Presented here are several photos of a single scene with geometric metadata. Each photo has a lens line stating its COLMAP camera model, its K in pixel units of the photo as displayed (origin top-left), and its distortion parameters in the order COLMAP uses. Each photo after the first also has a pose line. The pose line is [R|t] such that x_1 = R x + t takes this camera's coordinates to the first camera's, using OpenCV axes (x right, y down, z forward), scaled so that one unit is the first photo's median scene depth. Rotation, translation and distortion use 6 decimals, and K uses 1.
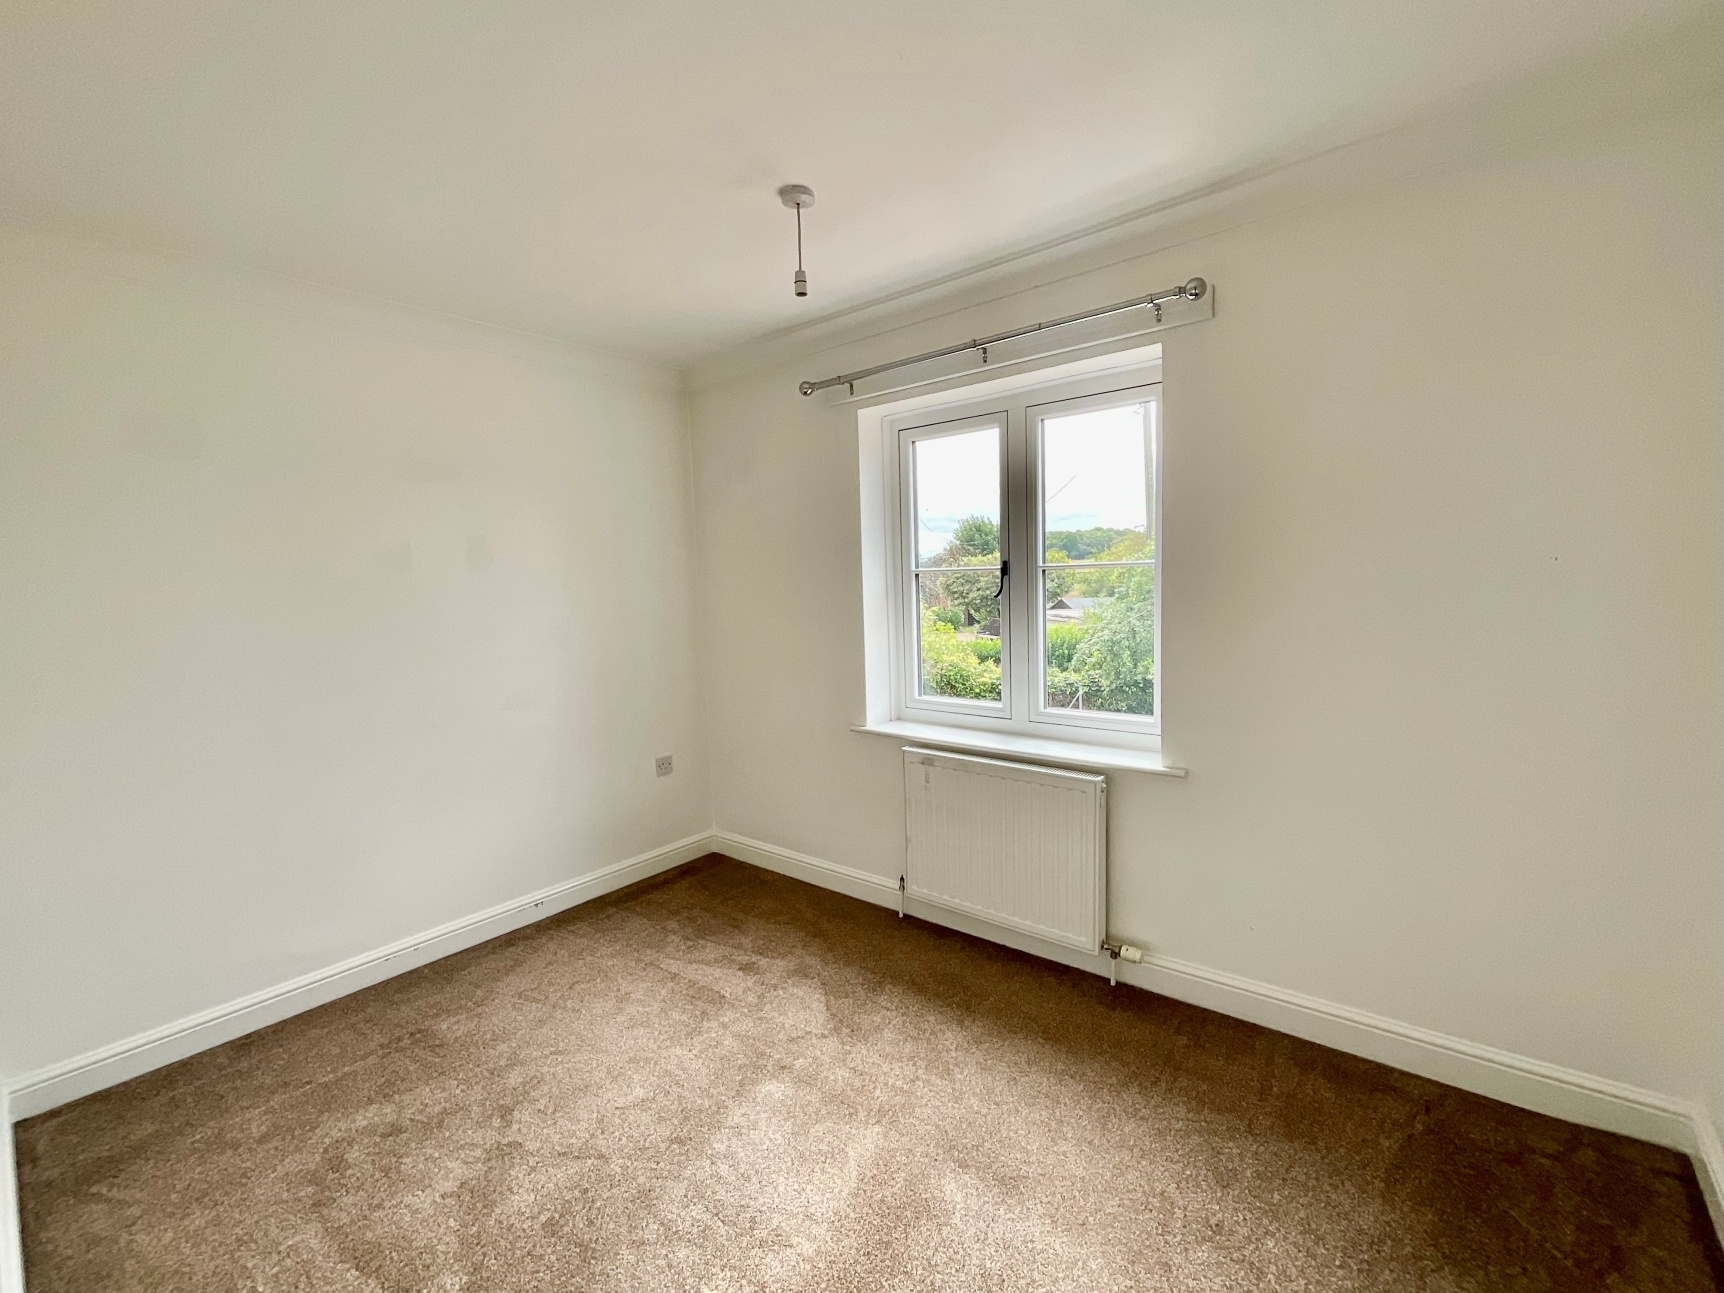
lens RADIAL K [[723.4, 0, 849.6], [0, 723.4, 650.1], [0, 0, 1]] dist [0.002592, 0.000330]
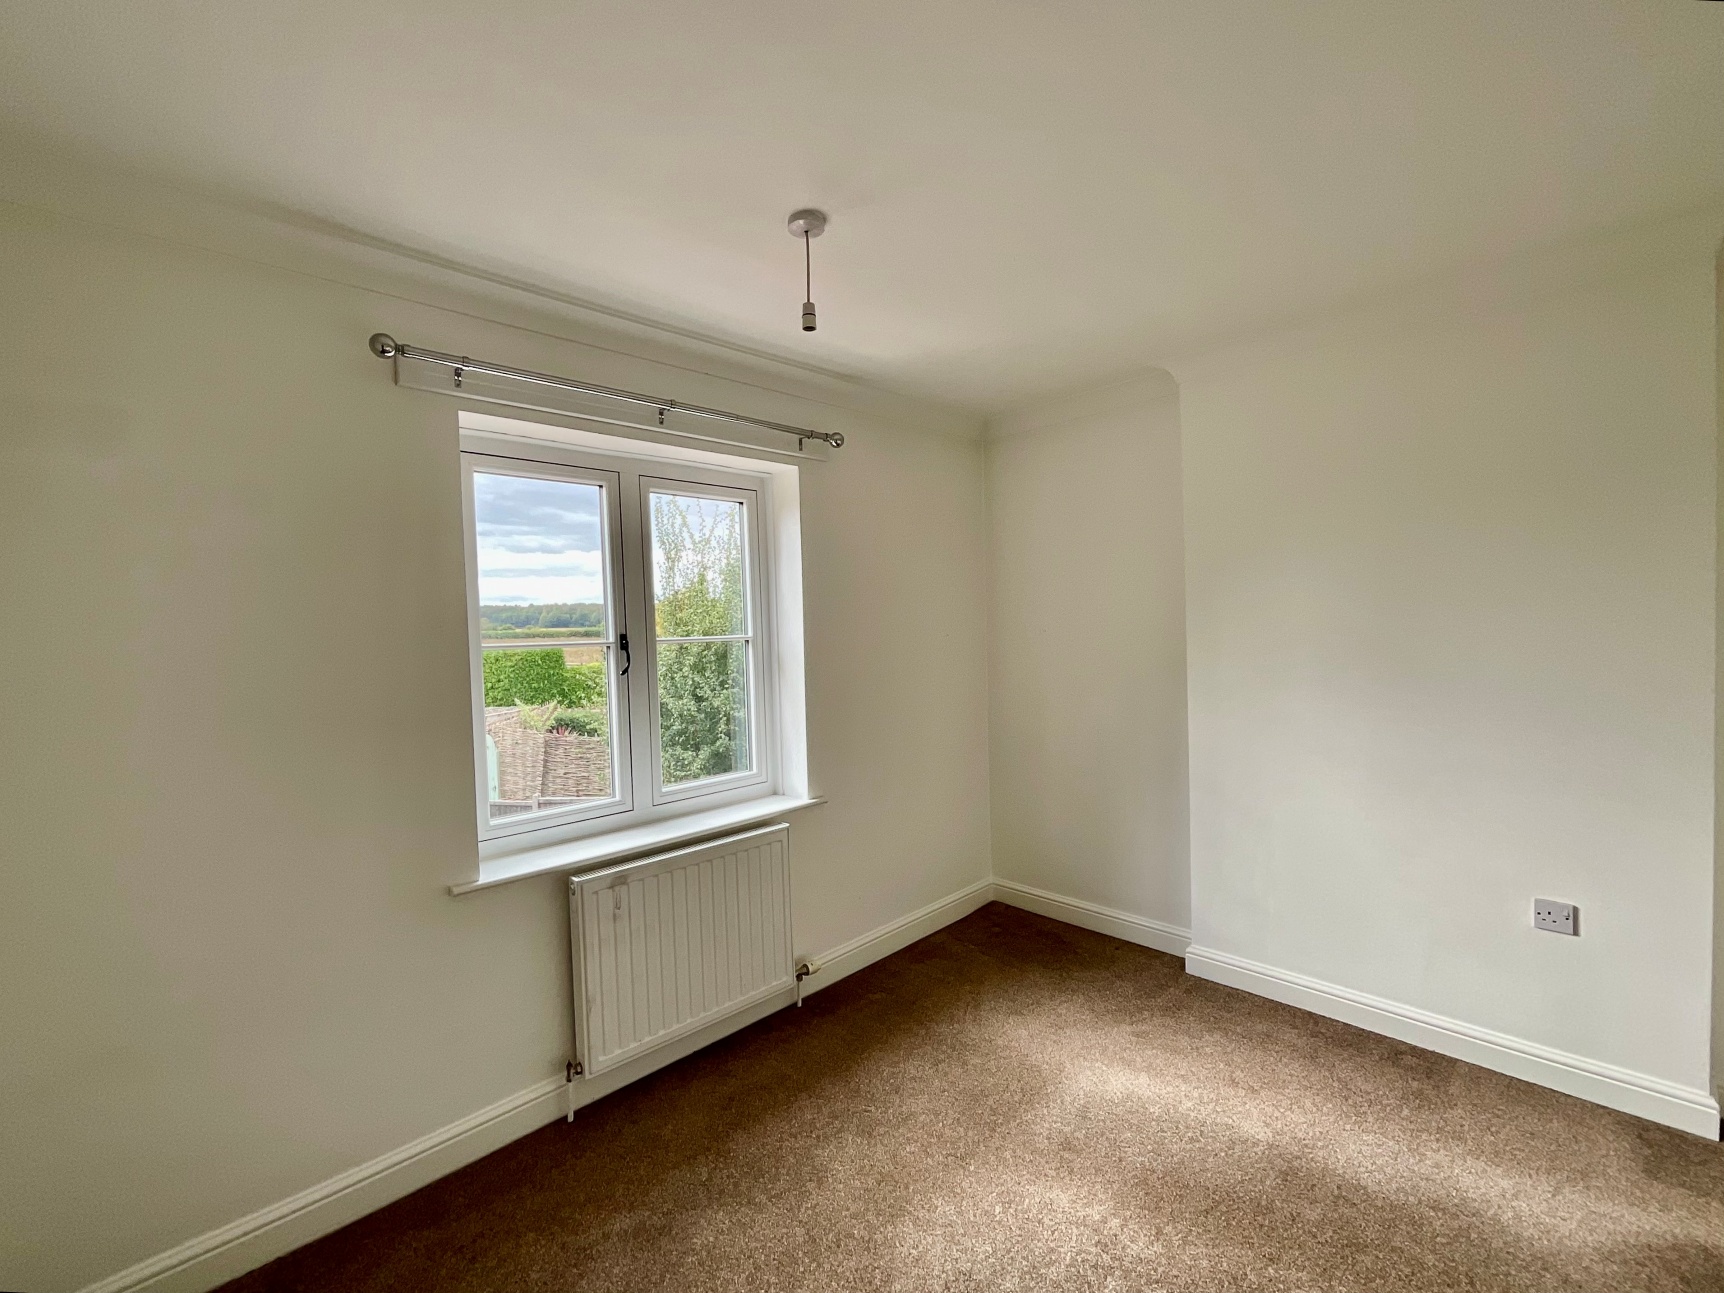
lens RADIAL K [[723.4, 0, 849.6], [0, 723.4, 650.1], [0, 0, 1]] dist [0.002592, 0.000330]
pose [[0.135960, -0.006818, 0.990691, -0.703273], [0.127291, 0.991808, -0.010643, -0.063503], [-0.982503, 0.127553, 0.135714, 0.658687]]
